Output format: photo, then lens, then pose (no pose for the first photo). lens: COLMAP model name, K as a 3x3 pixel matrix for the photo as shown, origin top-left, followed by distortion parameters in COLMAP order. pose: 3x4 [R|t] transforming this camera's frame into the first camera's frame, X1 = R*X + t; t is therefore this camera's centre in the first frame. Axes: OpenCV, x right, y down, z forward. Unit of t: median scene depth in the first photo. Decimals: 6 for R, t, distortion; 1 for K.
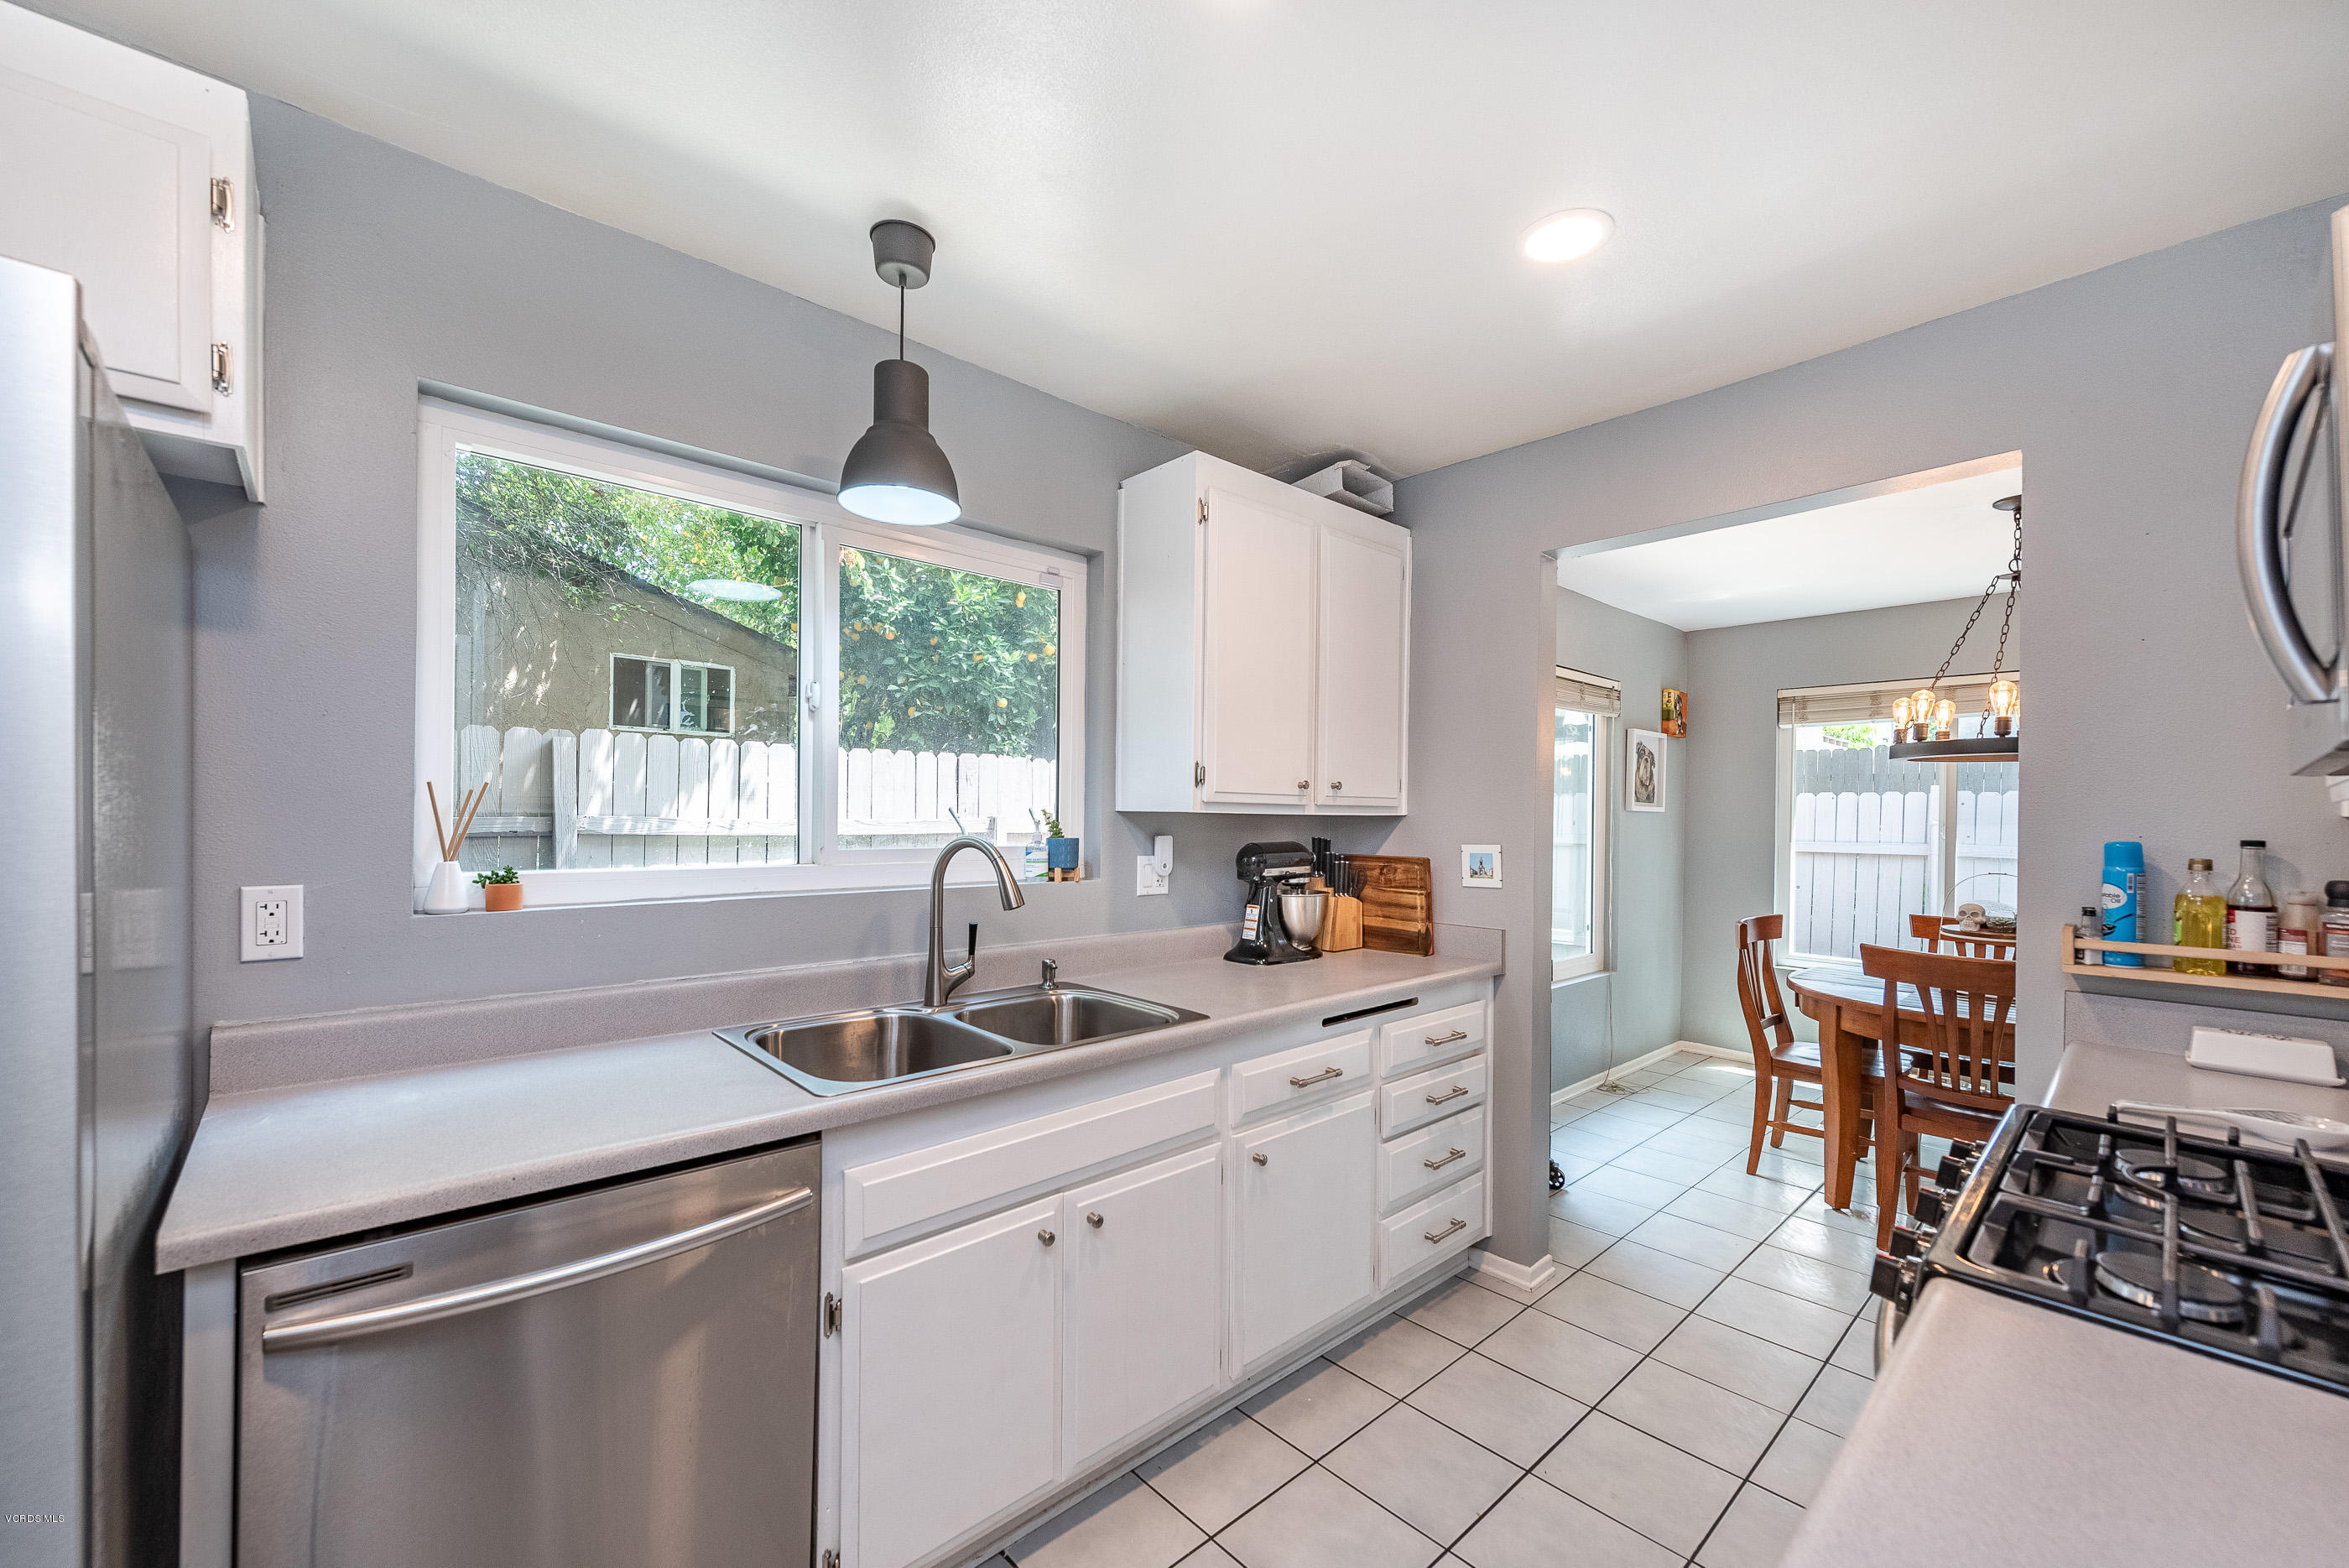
lens RADIAL K [[921.9, 0, 1186.4], [0, 921.9, 820.5], [0, 0, 1]] dist [0.002036, -0.000236]
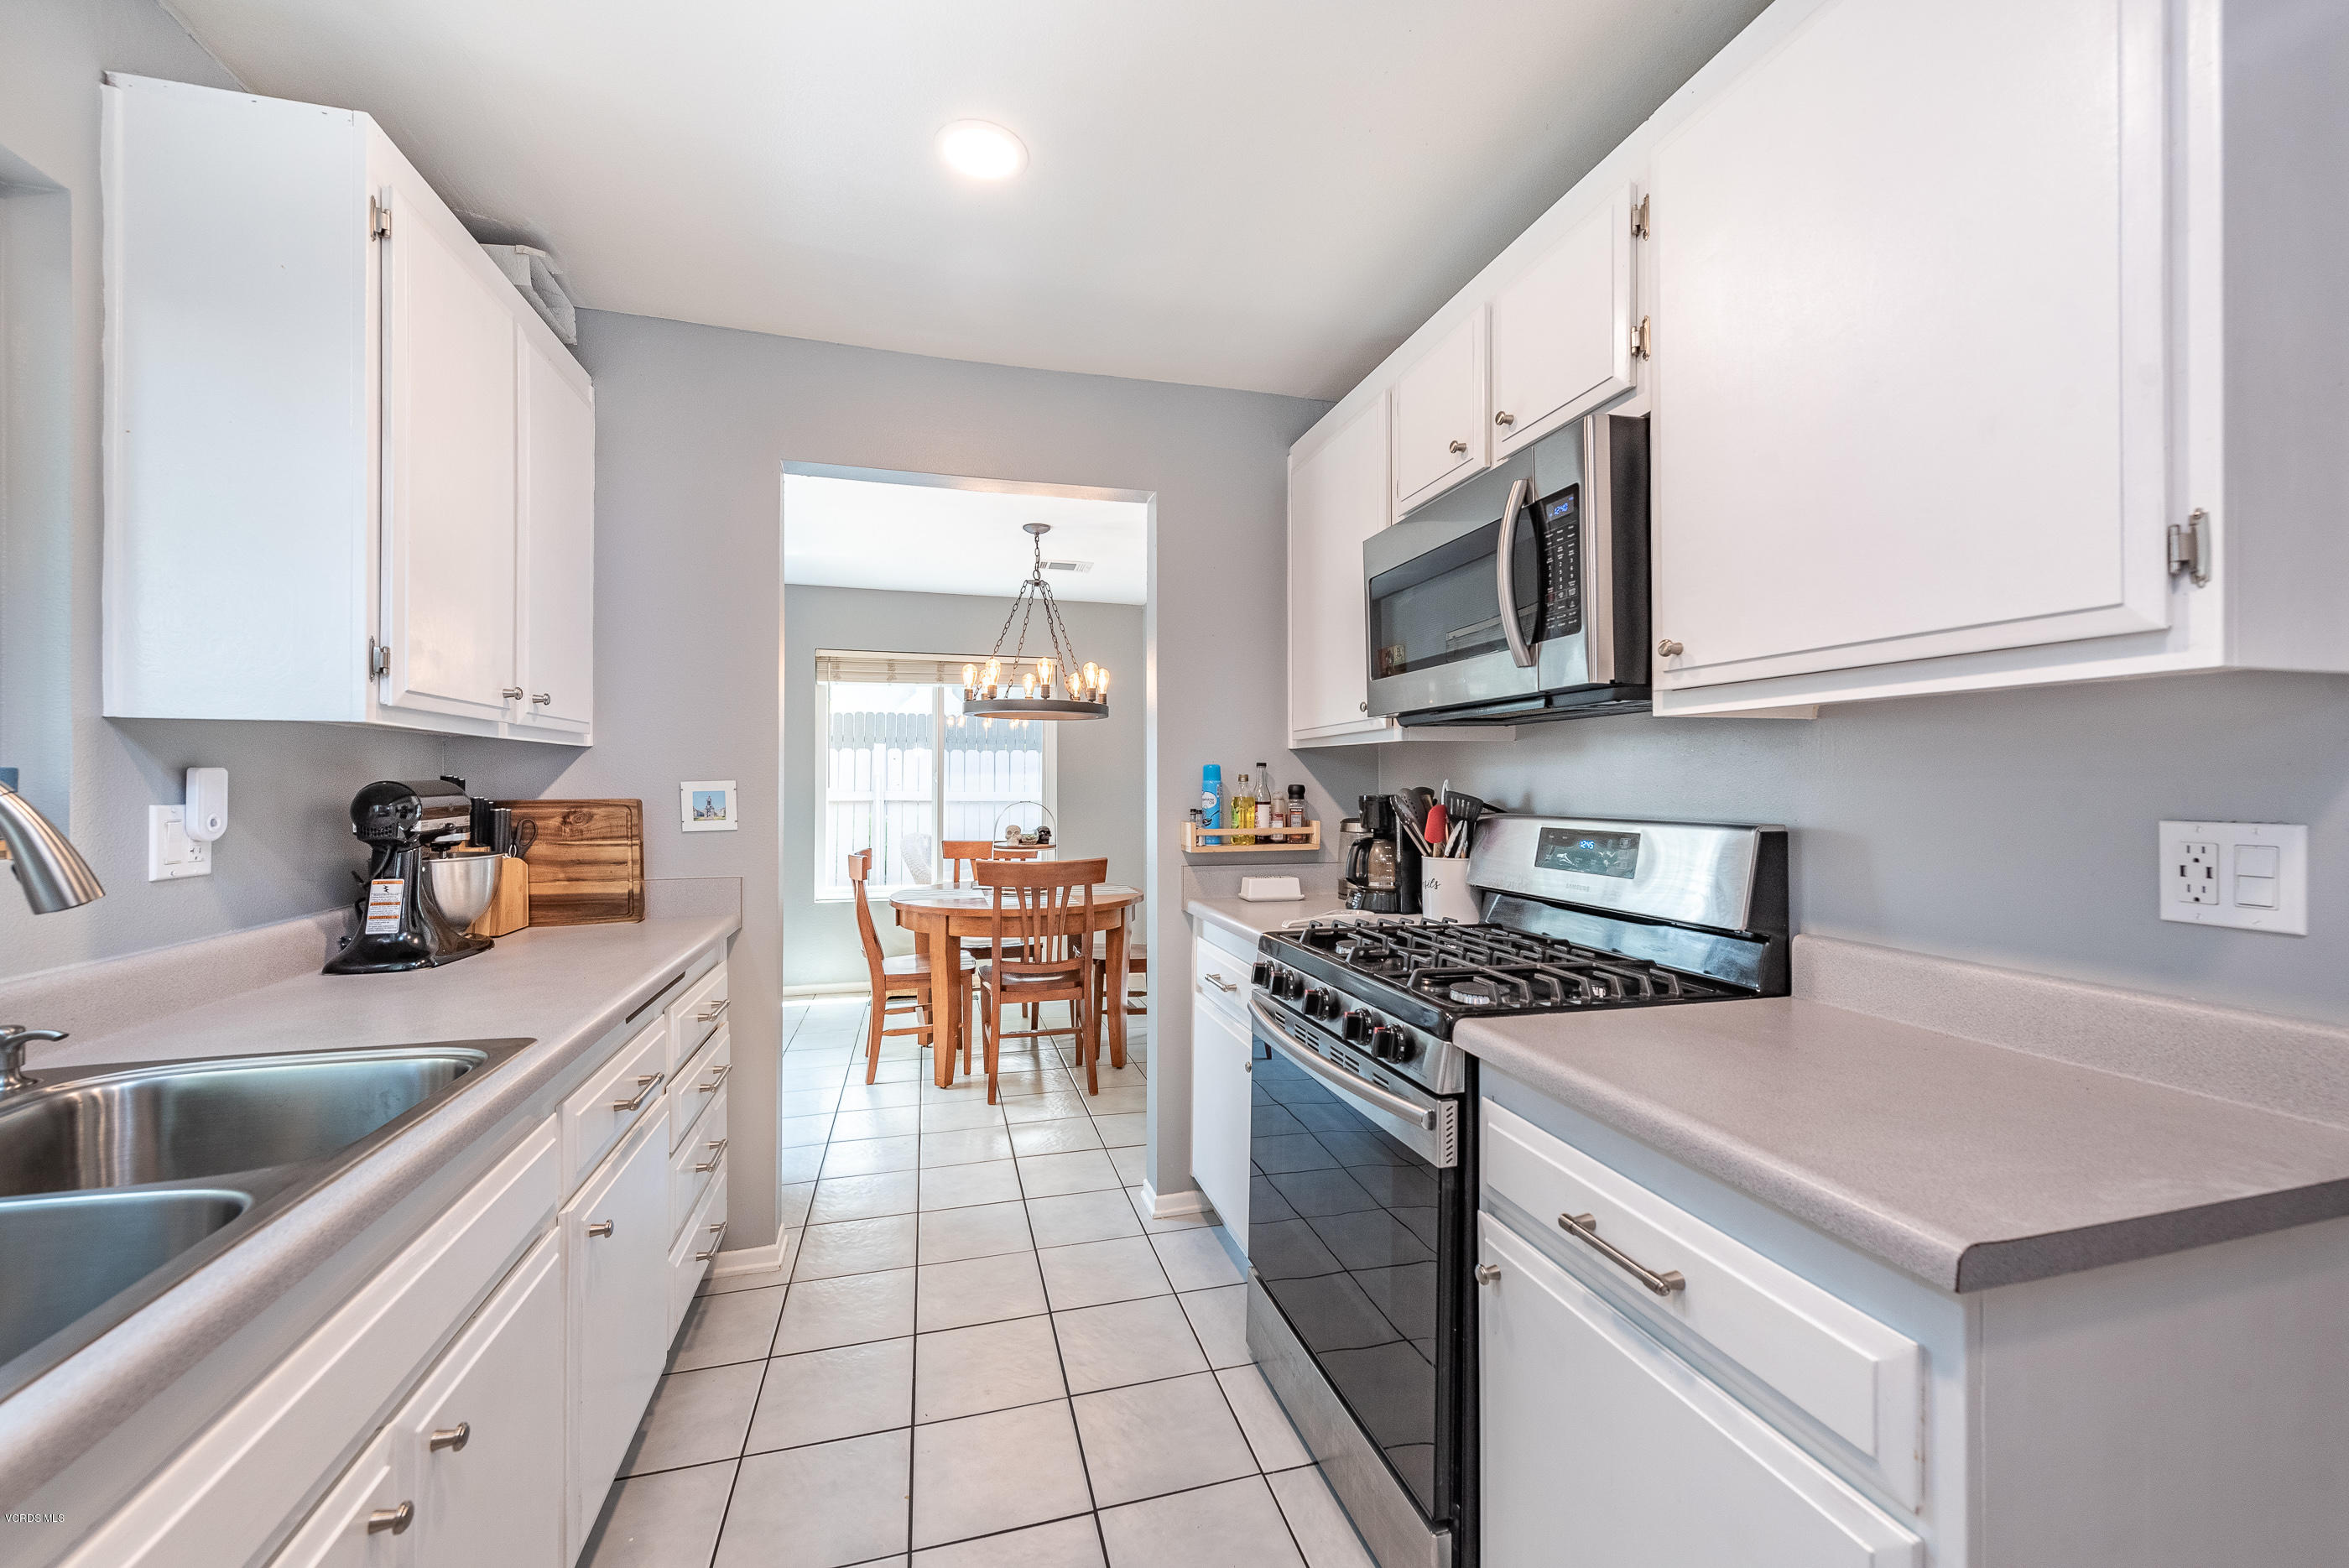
lens RADIAL K [[912.0, 0, 1174.5], [0, 912.0, 784.0], [0, 0, 1]] dist [-0.001290, -0.000619]
pose [[0.450728, -0.011960, 0.892581, -0.242590], [0.011613, 0.999904, 0.007534, 0.027851], [-0.892586, 0.006969, 0.450824, 0.236020]]
